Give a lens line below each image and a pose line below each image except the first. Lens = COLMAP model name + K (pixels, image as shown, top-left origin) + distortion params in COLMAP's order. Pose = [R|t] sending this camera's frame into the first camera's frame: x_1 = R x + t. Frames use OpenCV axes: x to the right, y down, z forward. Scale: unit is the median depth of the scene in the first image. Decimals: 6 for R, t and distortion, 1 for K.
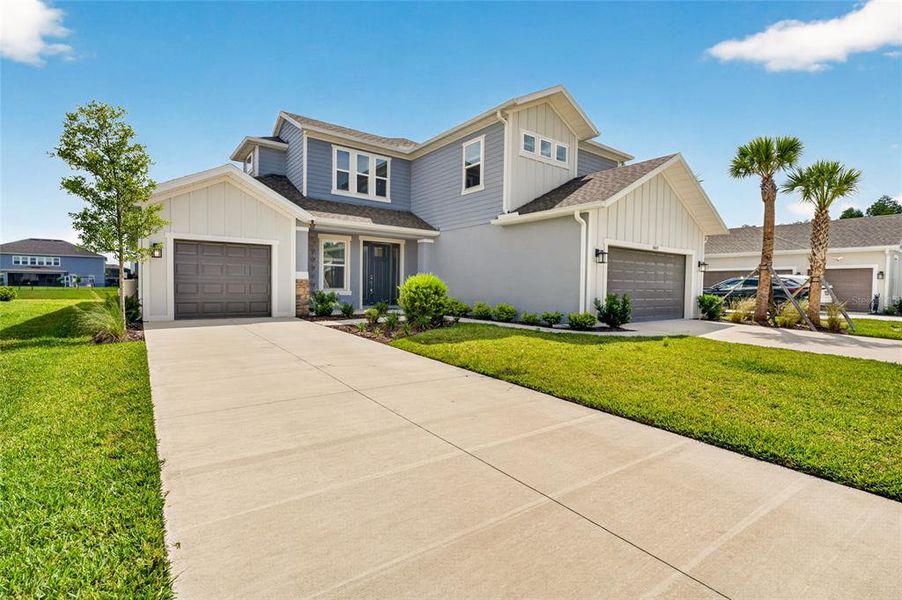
lens RADIAL K [[400.3, 0, 426.9], [0, 400.3, 298.7], [0, 0, 1]] dist [0.003377, 0.000758]
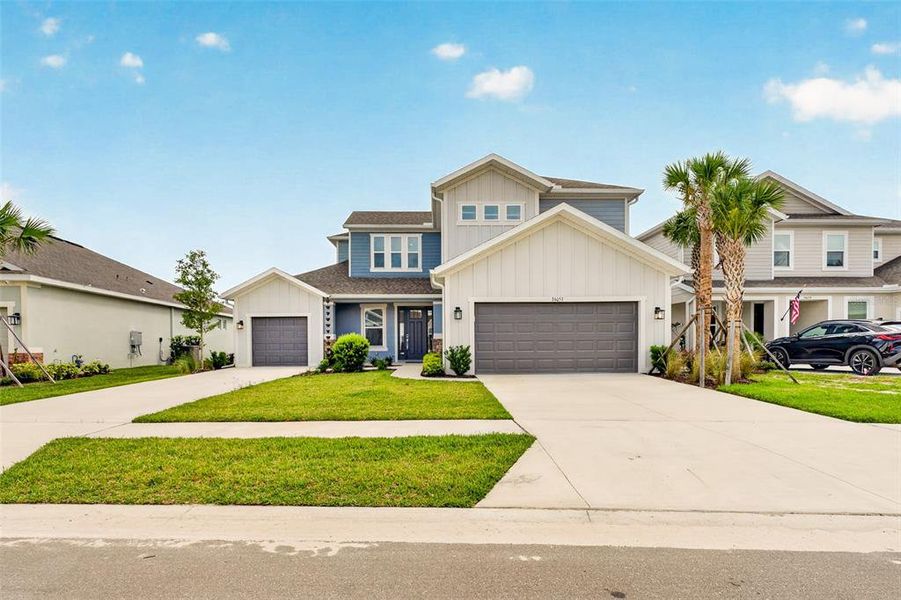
lens RADIAL K [[449.4, 0, 442.4], [0, 449.4, 353.4], [0, 0, 1]] dist [0.000187, 0.002807]
pose [[0.828293, -0.007049, -0.560250, 0.921845], [0.001142, 0.999940, -0.010892, 0.018483], [0.560294, 0.008382, 0.828252, -0.074716]]
